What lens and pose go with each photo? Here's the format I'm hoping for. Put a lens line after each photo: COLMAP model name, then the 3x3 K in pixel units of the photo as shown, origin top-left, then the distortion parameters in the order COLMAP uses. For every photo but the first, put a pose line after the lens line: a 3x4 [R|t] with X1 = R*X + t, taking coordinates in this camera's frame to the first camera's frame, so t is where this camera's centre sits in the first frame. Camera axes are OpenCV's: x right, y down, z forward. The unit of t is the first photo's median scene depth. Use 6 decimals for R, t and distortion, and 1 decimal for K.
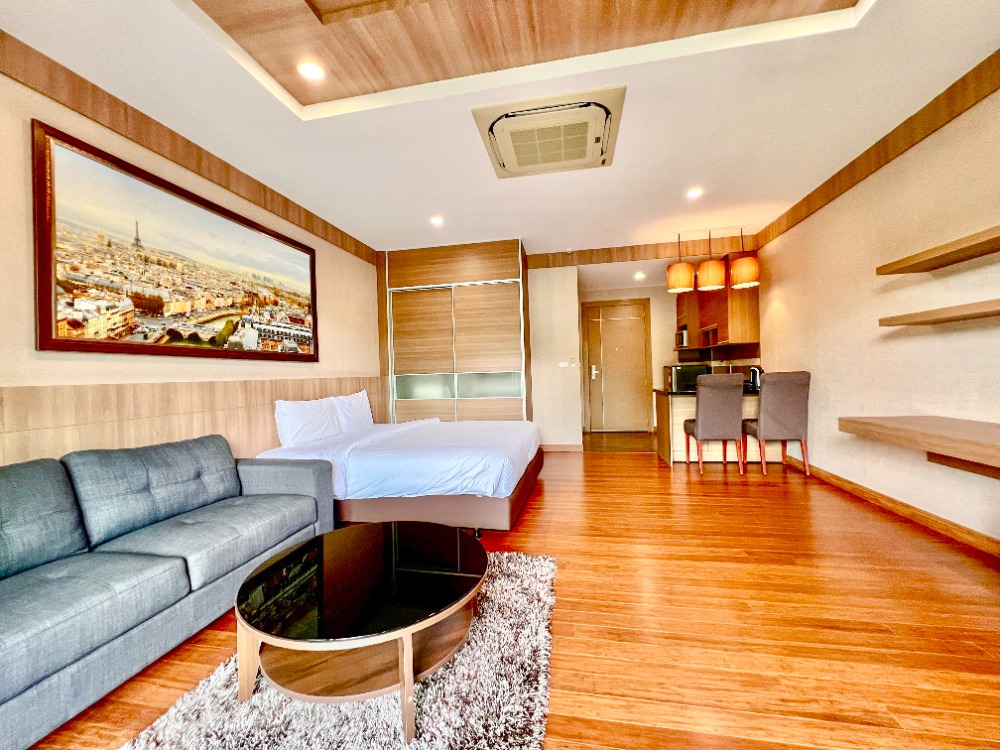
lens RADIAL K [[403.6, 0, 499.5], [0, 403.6, 373.2], [0, 0, 1]] dist [-0.000221, 0.000267]
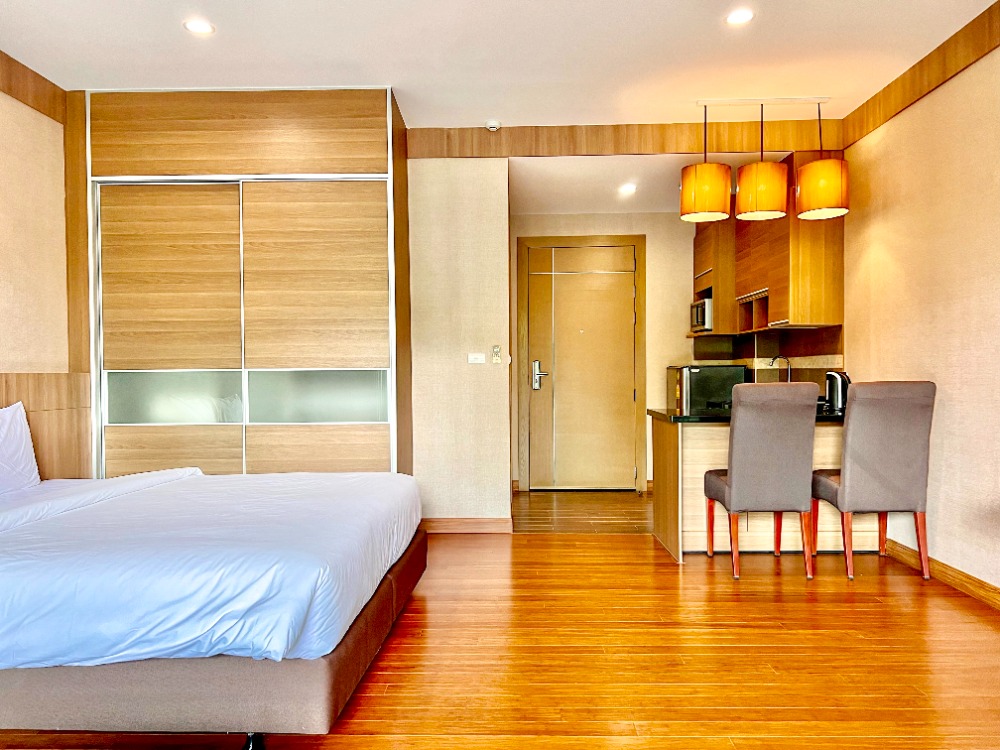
lens RADIAL K [[754.9, 0, 498.7], [0, 754.9, 383.8], [0, 0, 1]] dist [0.064957, -0.078032]
pose [[0.985016, 0.020157, 0.171280, 0.043146], [-0.021975, 0.999720, 0.008726, 0.003581], [-0.171057, -0.012359, 0.985184, 0.130665]]
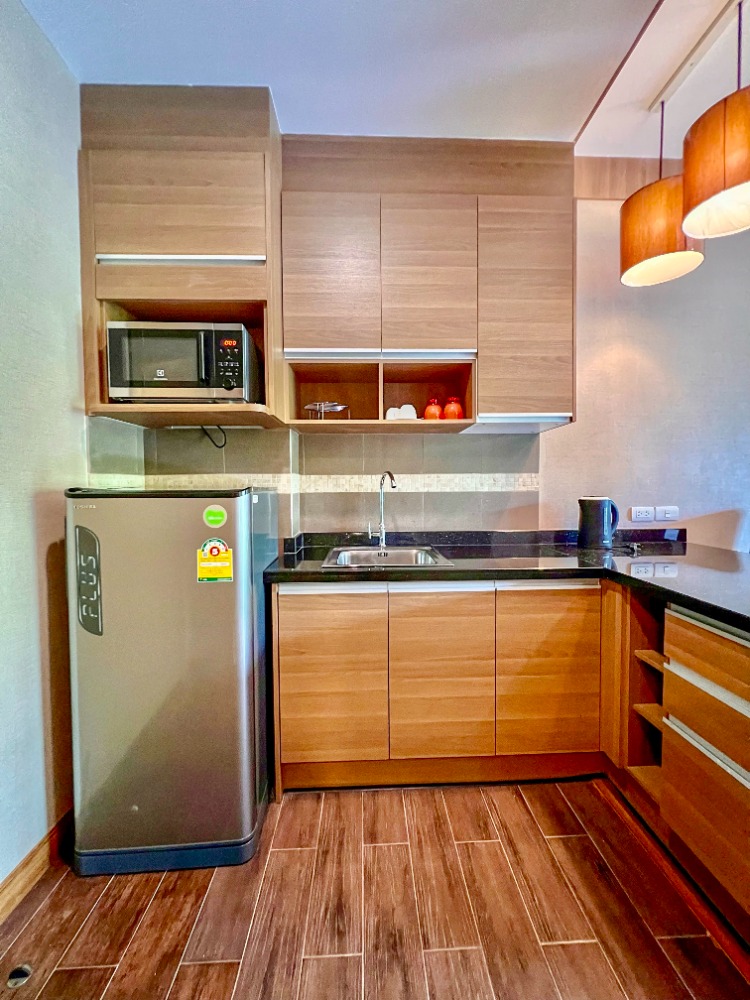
lens RADIAL K [[398.5, 0, 375.0], [0, 398.5, 500.0], [0, 0, 1]] dist [-0.000563, -0.000058]
pose [[-0.221313, -0.003583, 0.975196, 0.430686], [0.014365, 0.999873, 0.006933, -0.023615], [-0.975097, 0.015543, -0.221233, 1.816358]]
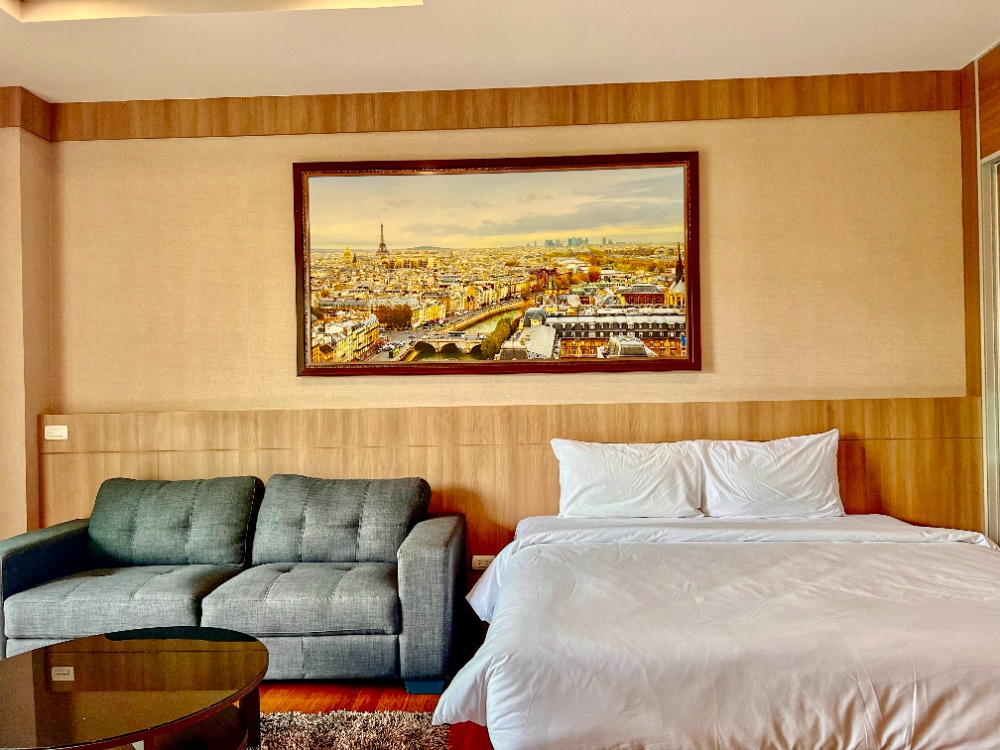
lens RADIAL K [[750.7, 0, 502.0], [0, 750.7, 387.7], [0, 0, 1]] dist [0.113683, -0.161558]
pose [[0.150504, 0.023780, -0.988323, 0.541045], [0.016532, 0.999510, 0.026566, -0.040708], [0.988471, -0.020337, 0.150037, 0.694952]]
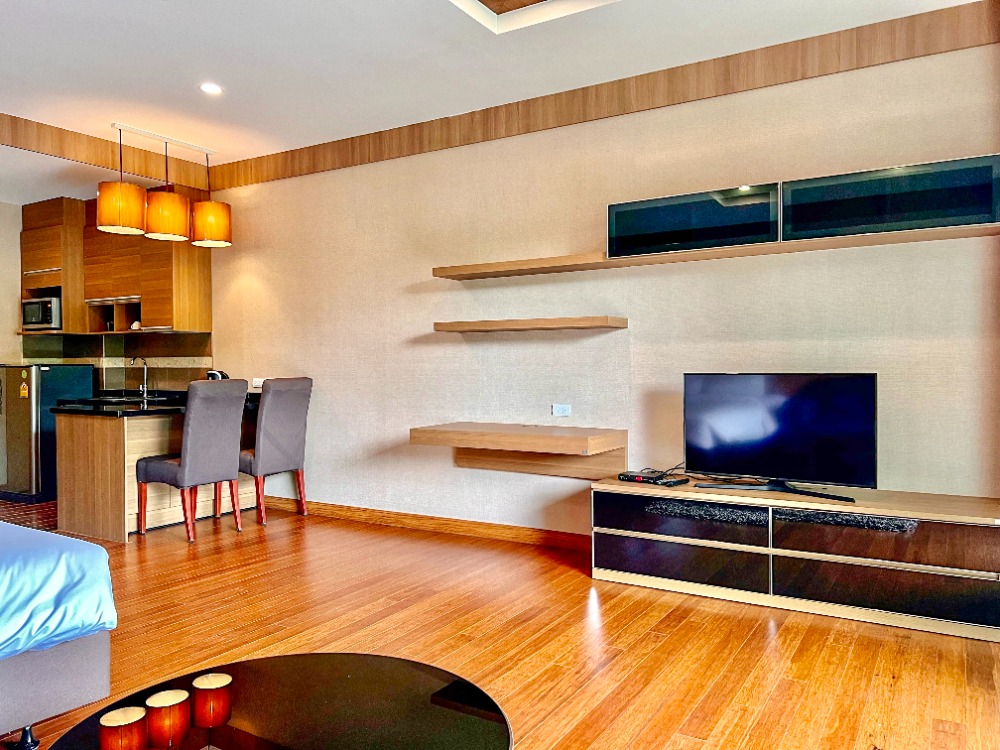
lens RADIAL K [[754.9, 0, 498.7], [0, 754.9, 383.8], [0, 0, 1]] dist [0.064957, -0.078032]
pose [[0.349534, 0.006739, 0.936900, -0.513732], [-0.007387, 0.999963, -0.004437, 0.012912], [-0.936895, -0.005370, 0.349571, 0.187484]]
